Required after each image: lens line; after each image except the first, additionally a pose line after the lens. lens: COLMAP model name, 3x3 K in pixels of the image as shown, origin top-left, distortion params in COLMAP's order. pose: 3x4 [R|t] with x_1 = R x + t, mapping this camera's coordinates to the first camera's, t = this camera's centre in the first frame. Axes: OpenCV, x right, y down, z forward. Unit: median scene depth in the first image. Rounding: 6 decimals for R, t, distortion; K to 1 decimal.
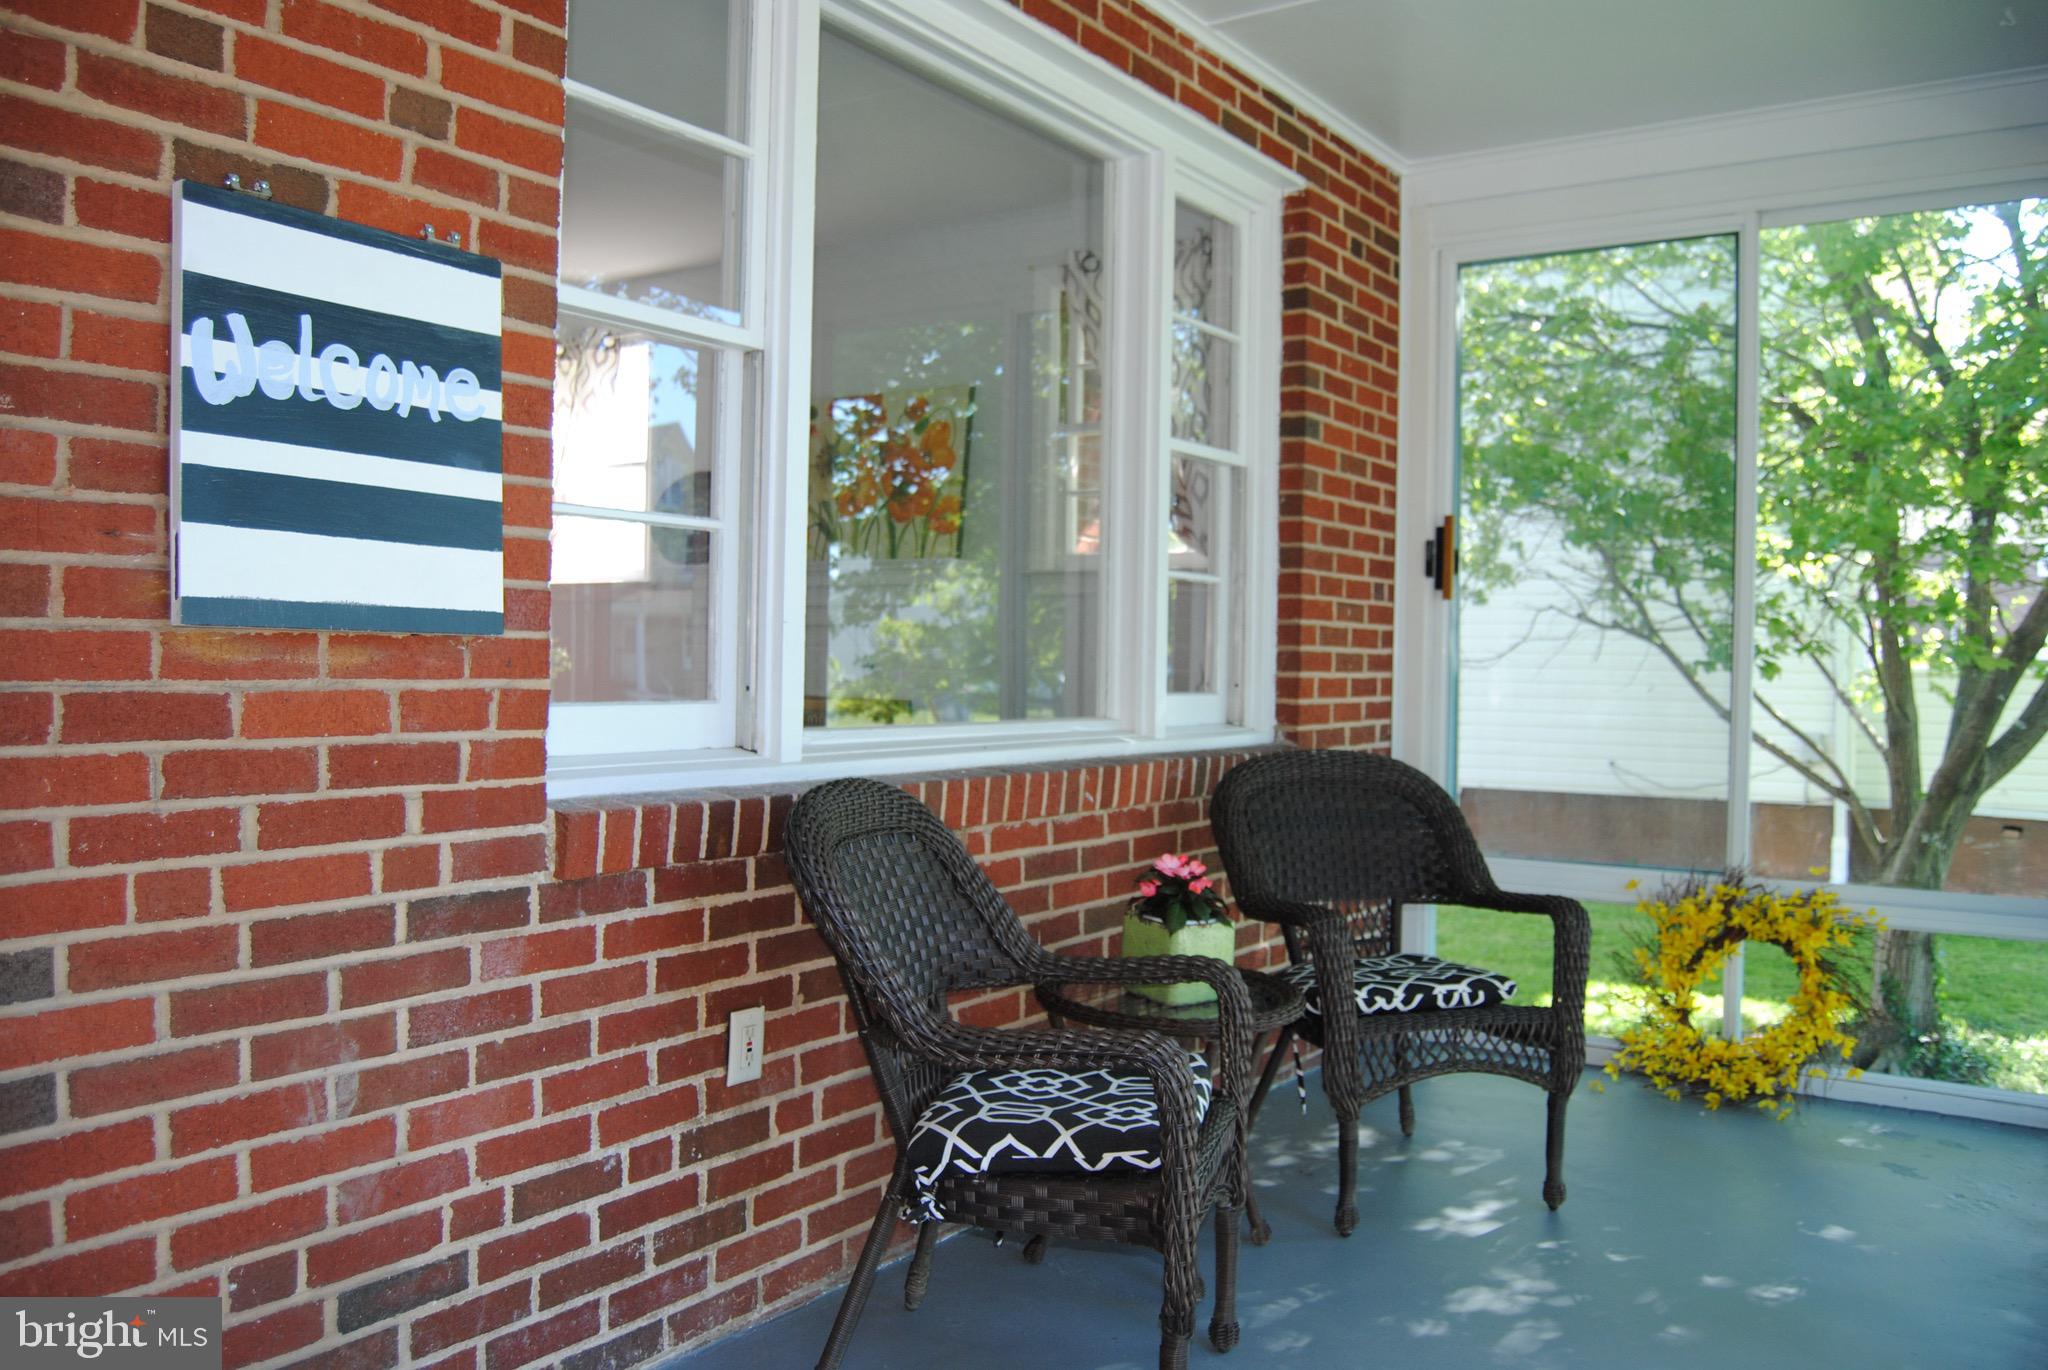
lens RADIAL K [[1628.3, 0, 1033.9], [0, 1628.3, 682.6], [0, 0, 1]] dist [-0.078489, 0.025098]
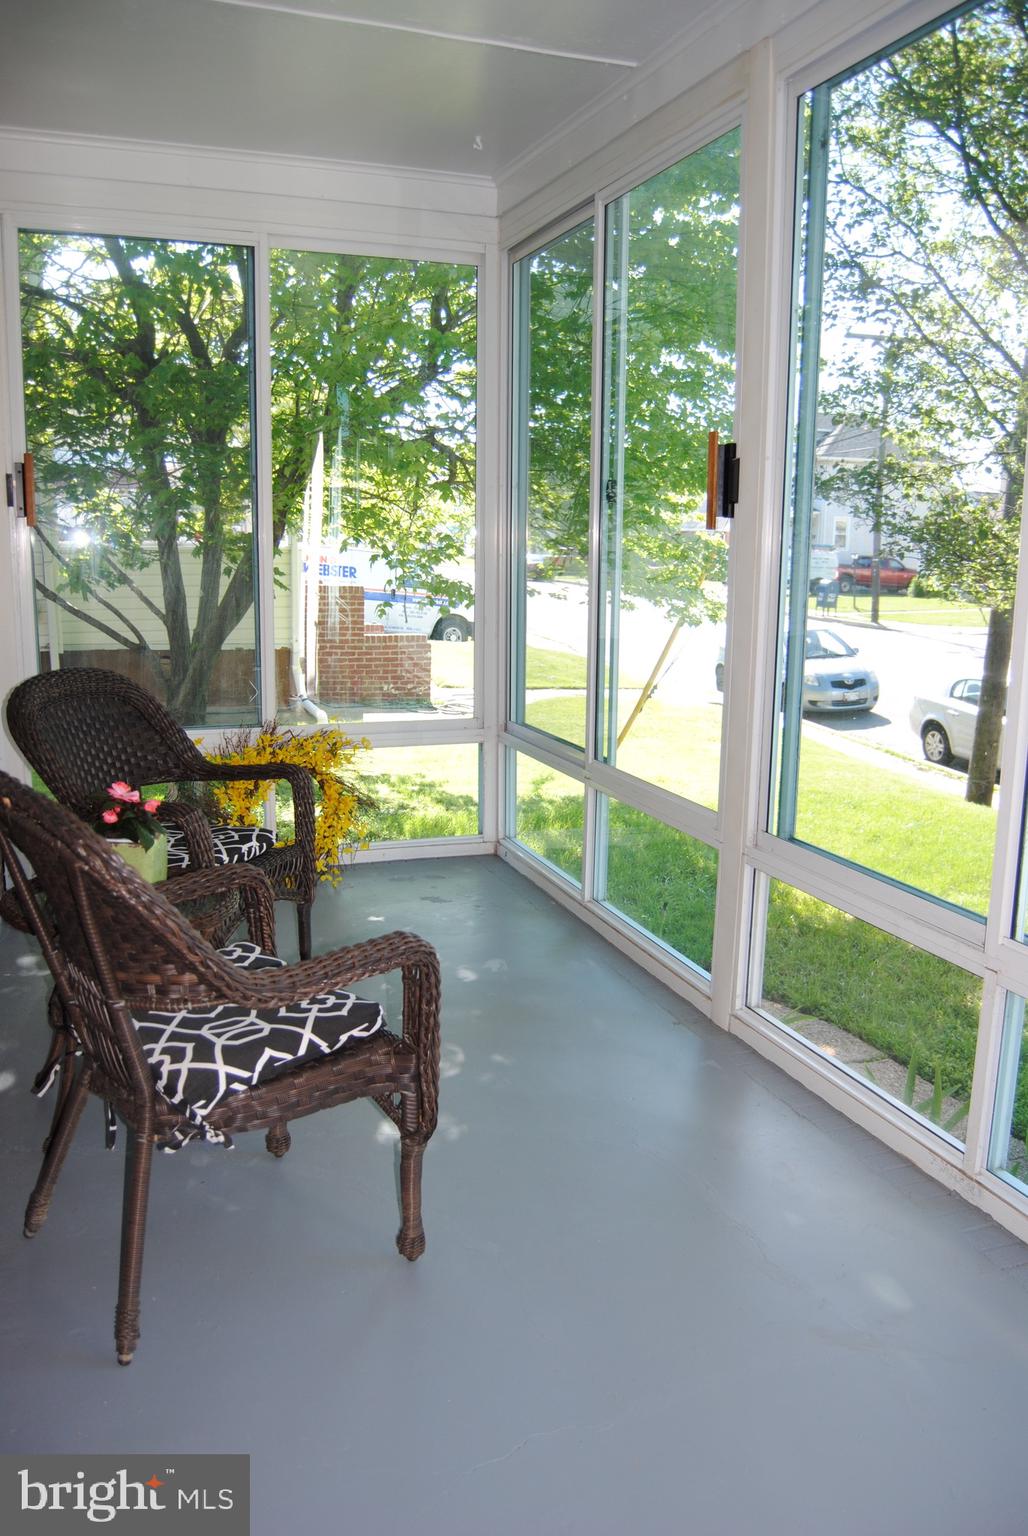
lens RADIAL K [[1221.2, 0, 521.0], [0, 1221.2, 777.0], [0, 0, 1]] dist [-0.078489, 0.025098]
pose [[0.581451, -0.166715, 0.796317, -0.578916], [0.012045, 0.980436, 0.196467, -0.087385], [-0.813492, -0.104644, 0.572084, 0.360070]]
